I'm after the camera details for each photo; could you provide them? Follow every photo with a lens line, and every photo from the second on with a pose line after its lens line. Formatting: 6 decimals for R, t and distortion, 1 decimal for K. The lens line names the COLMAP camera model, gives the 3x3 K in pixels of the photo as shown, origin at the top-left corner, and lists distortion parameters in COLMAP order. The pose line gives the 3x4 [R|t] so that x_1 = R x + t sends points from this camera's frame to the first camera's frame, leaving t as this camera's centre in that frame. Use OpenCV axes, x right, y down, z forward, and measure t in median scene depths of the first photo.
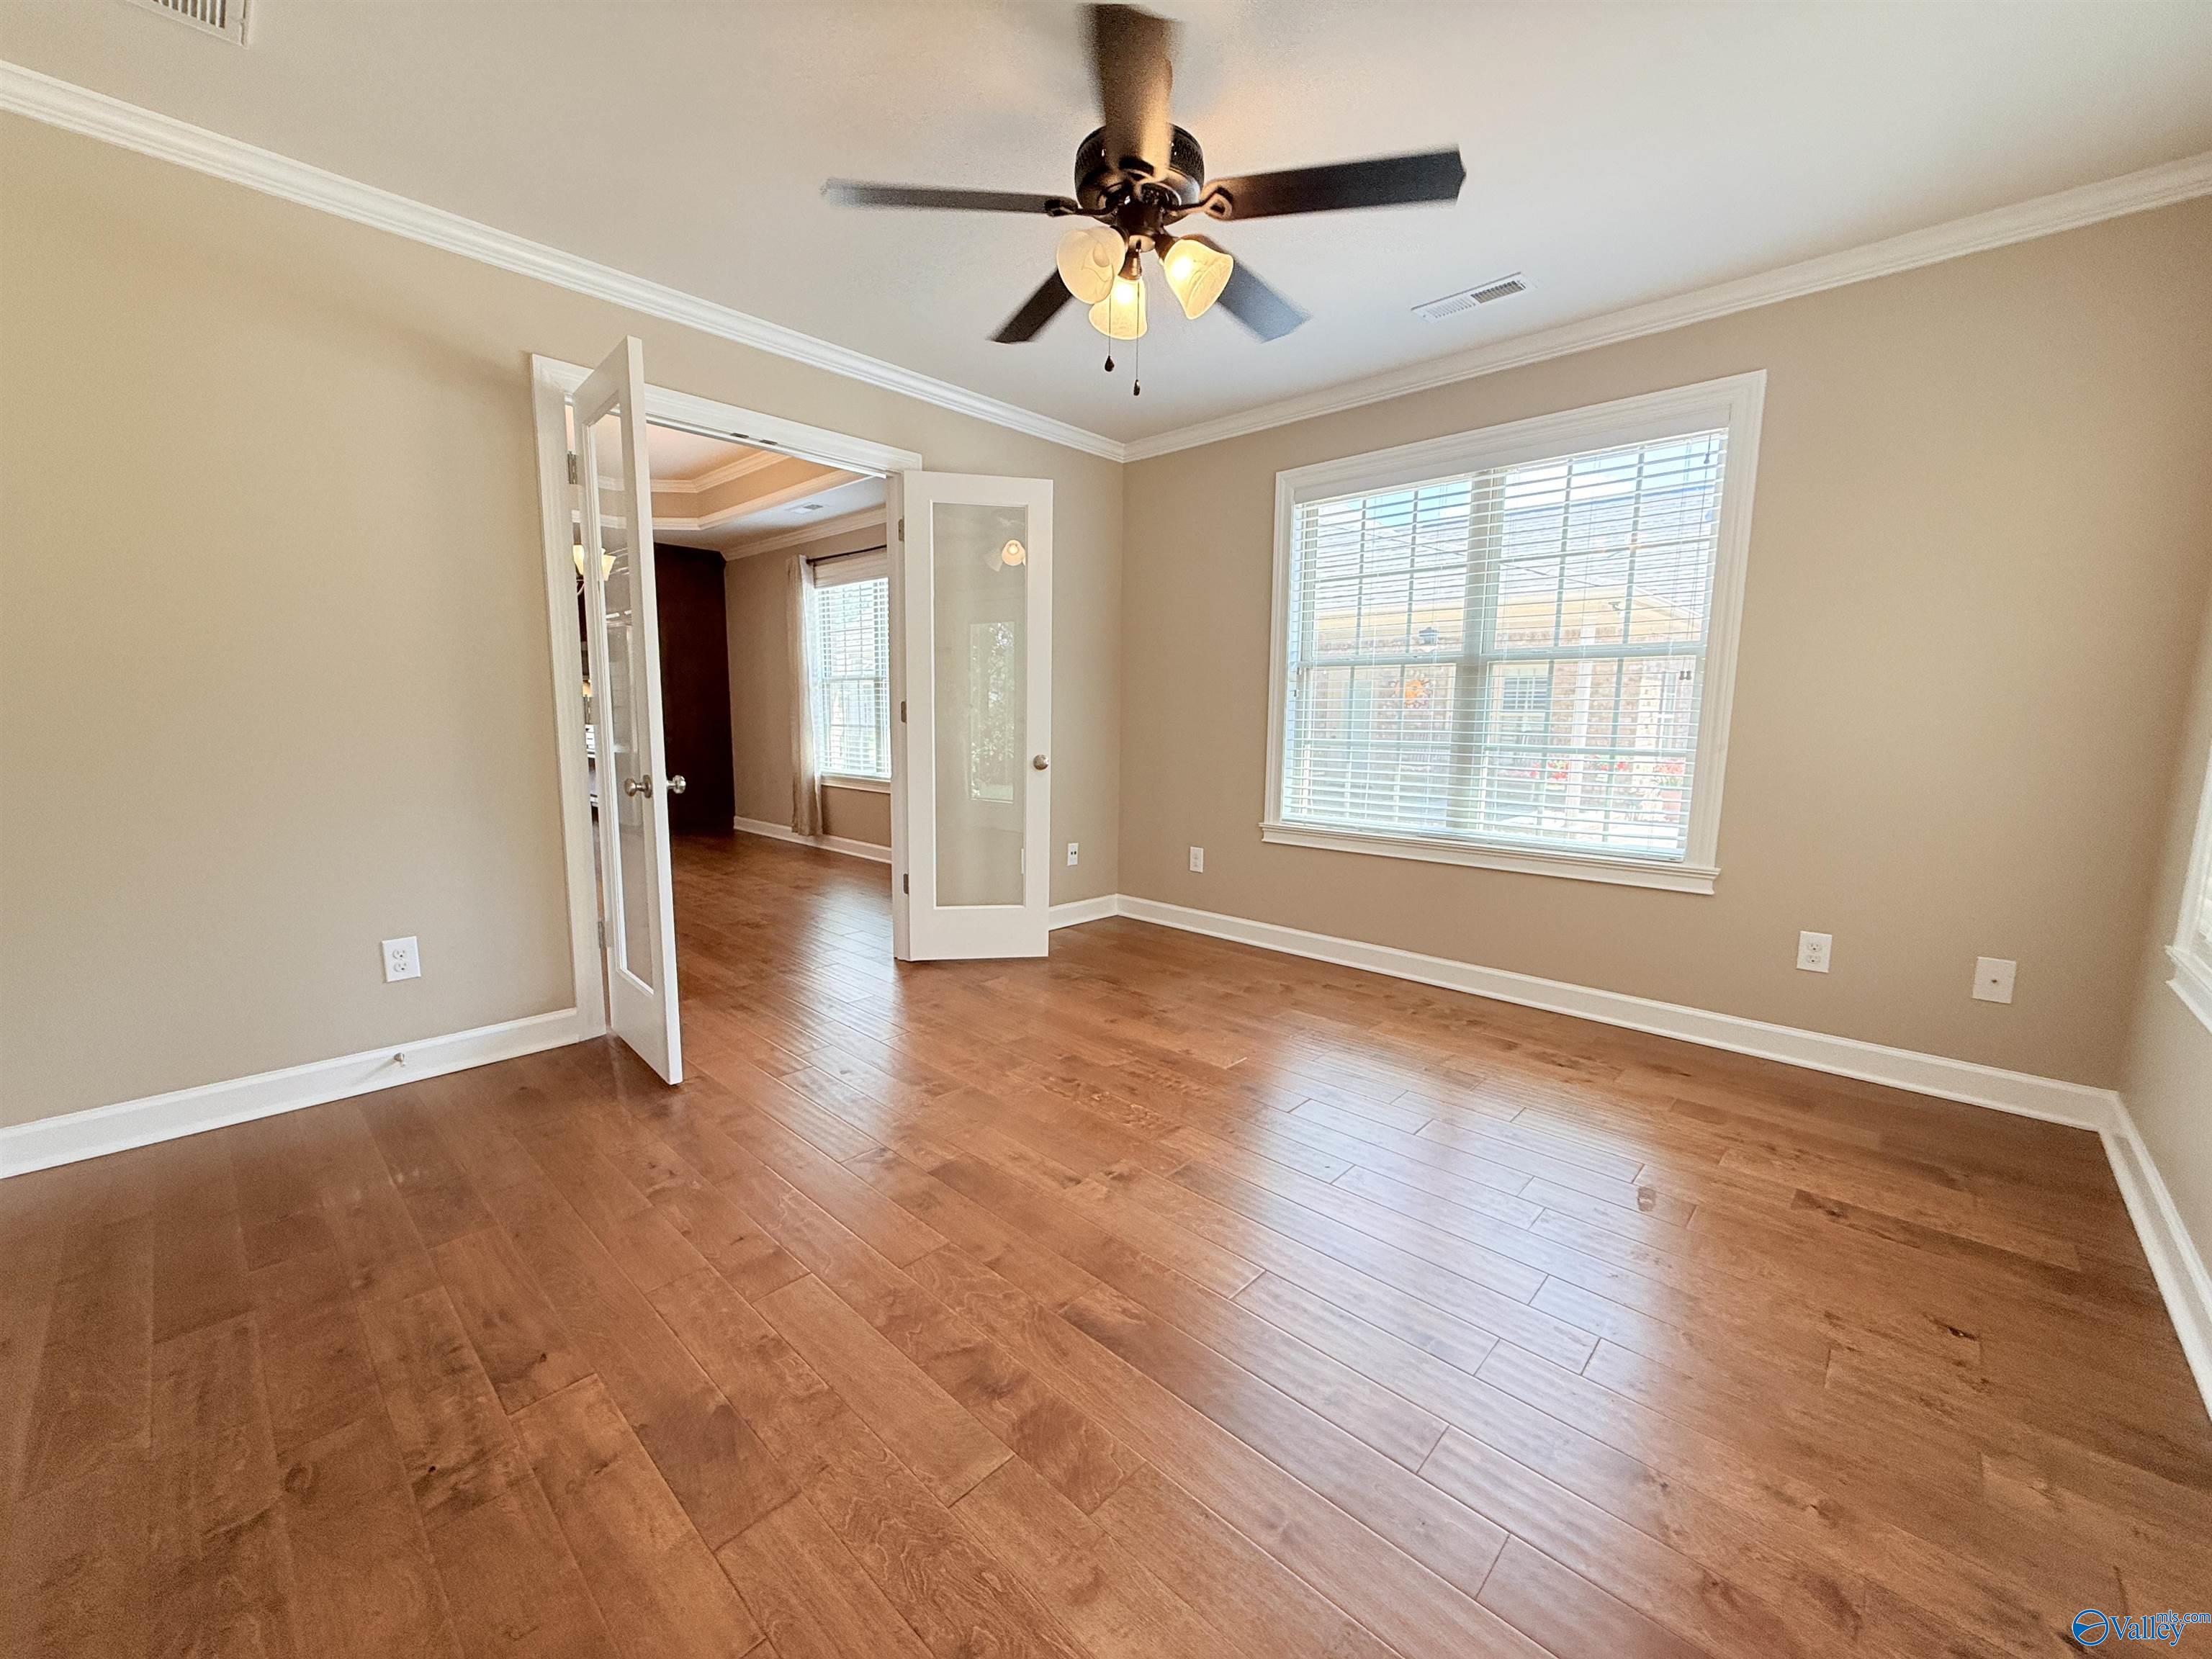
lens RADIAL K [[873.9, 0, 1087.6], [0, 873.9, 826.2], [0, 0, 1]] dist [-0.000649, 0.000504]
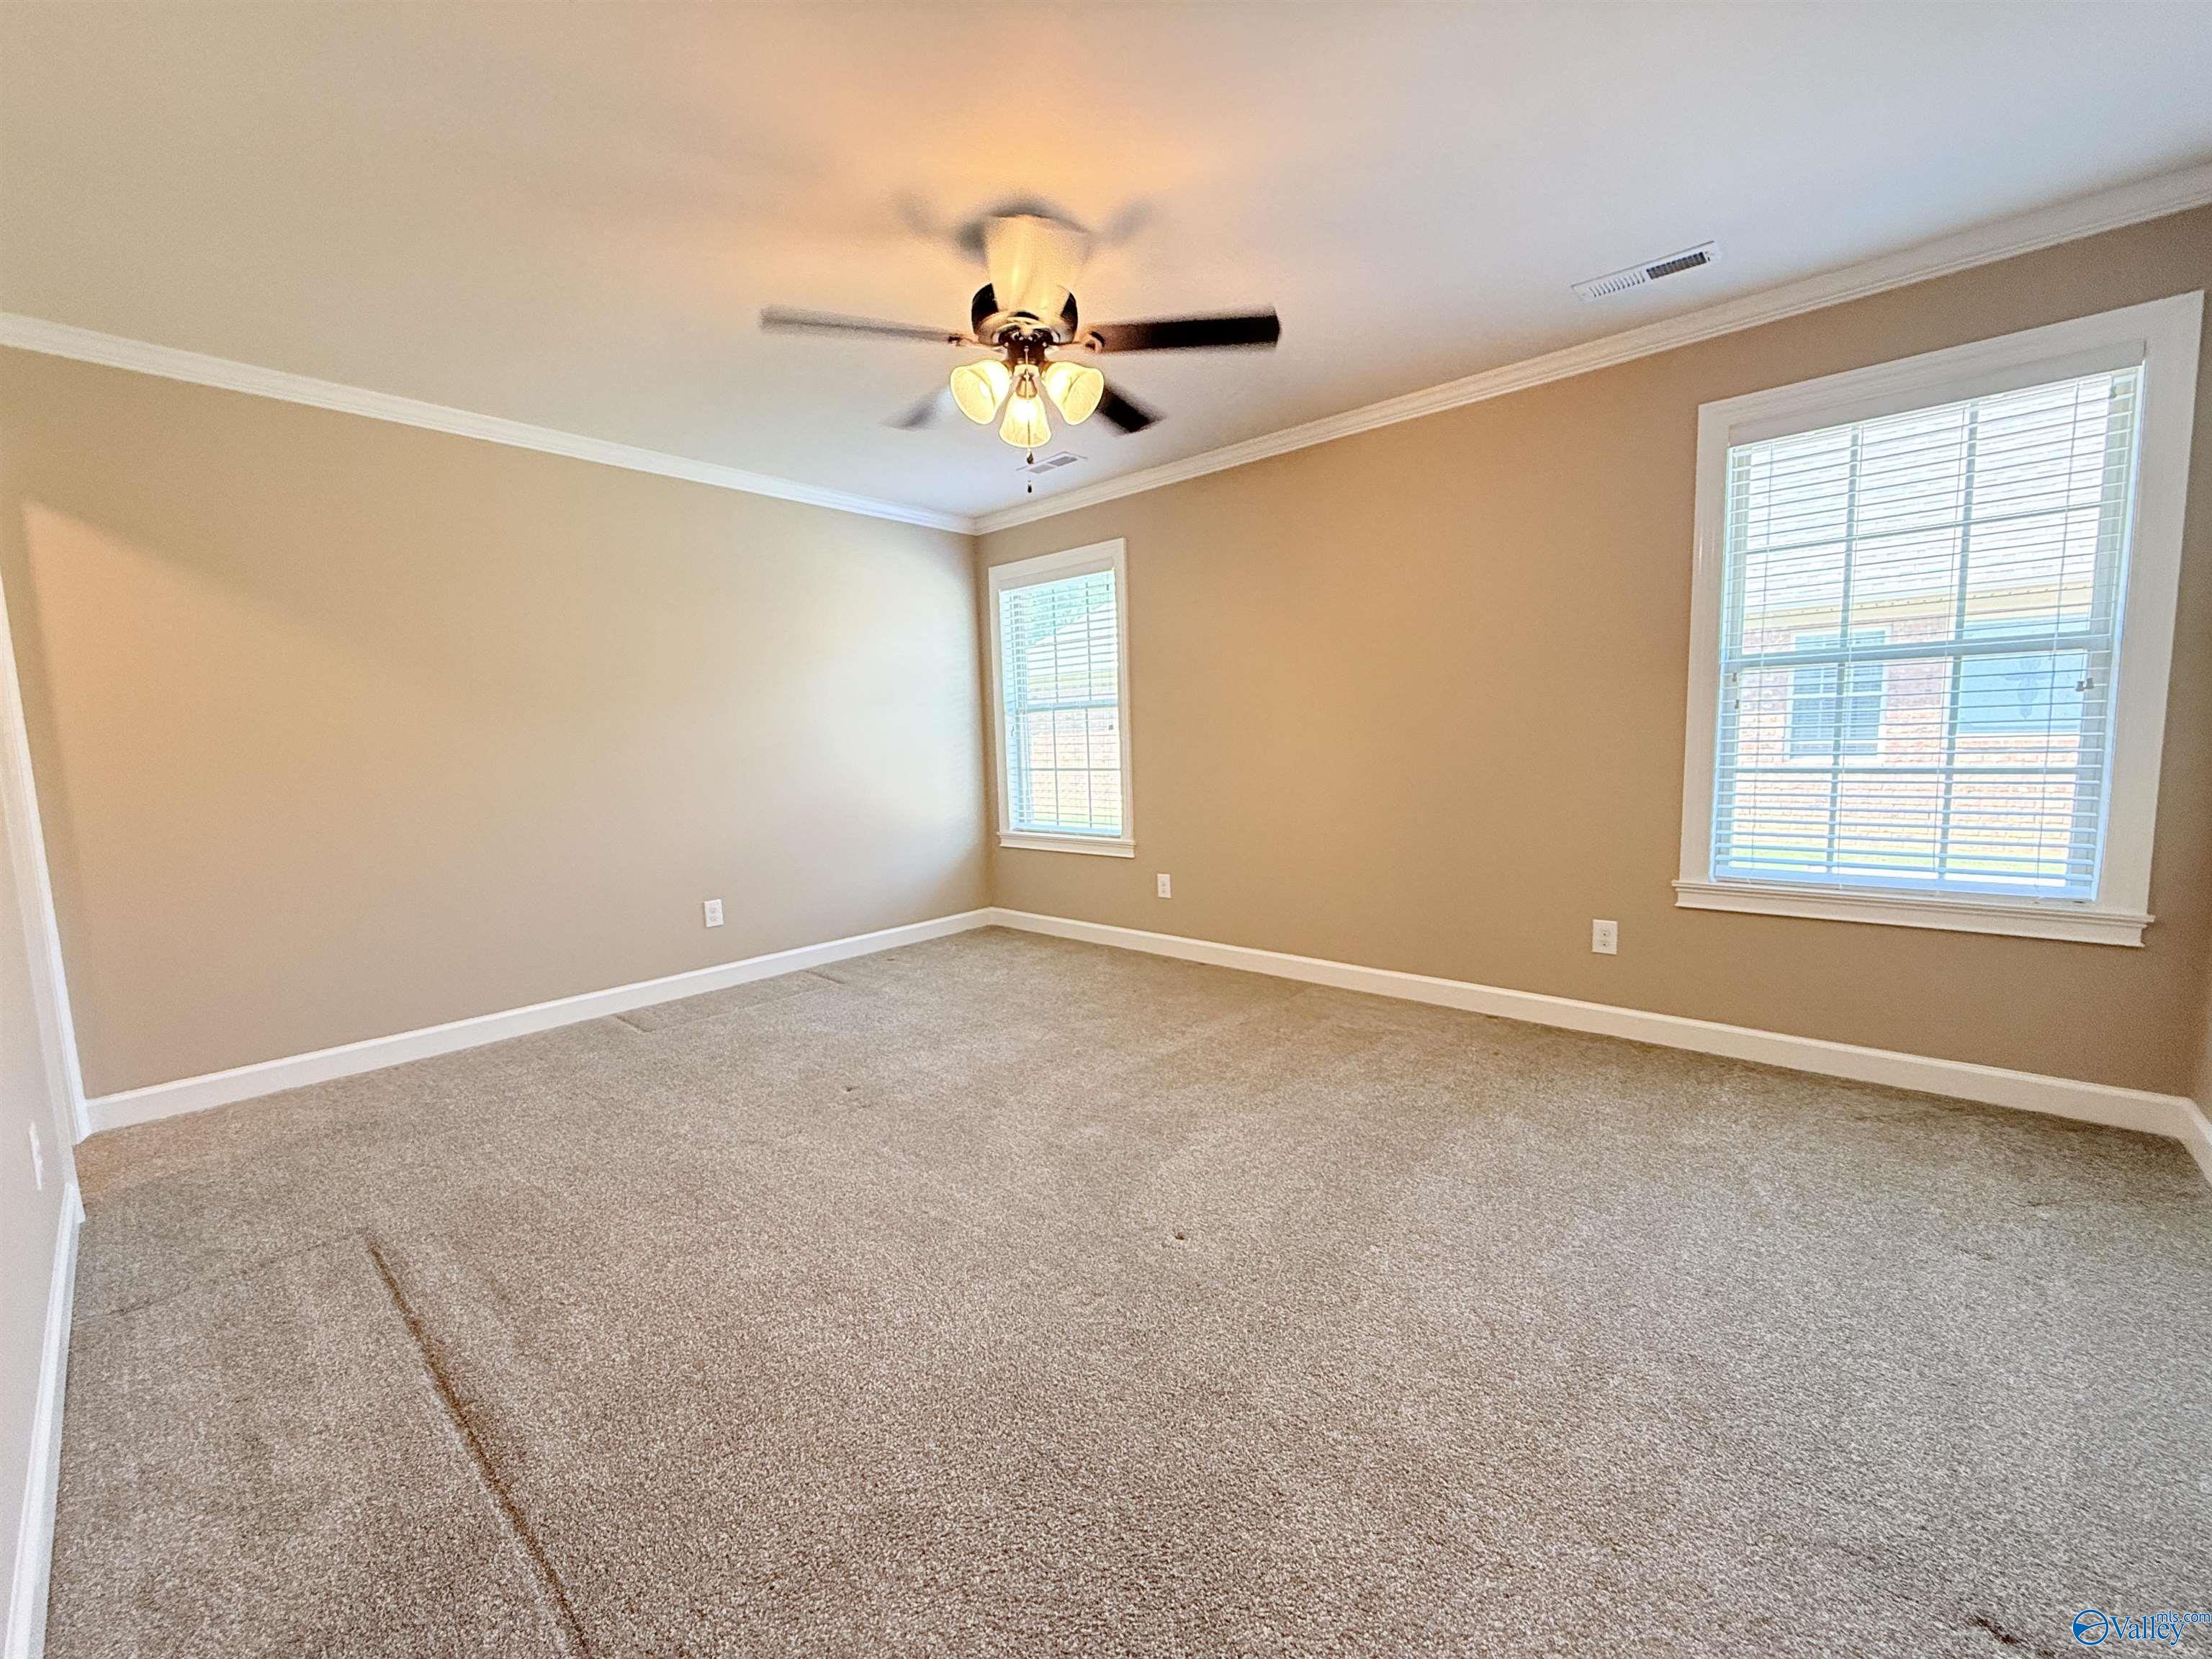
lens RADIAL K [[873.9, 0, 1122.7], [0, 873.9, 824.1], [0, 0, 1]] dist [-0.000649, 0.000504]
pose [[0.999116, -0.032975, 0.026067, -0.224491], [0.034037, 0.998563, -0.041395, -0.029578], [-0.024664, 0.042246, 0.998803, 0.219404]]
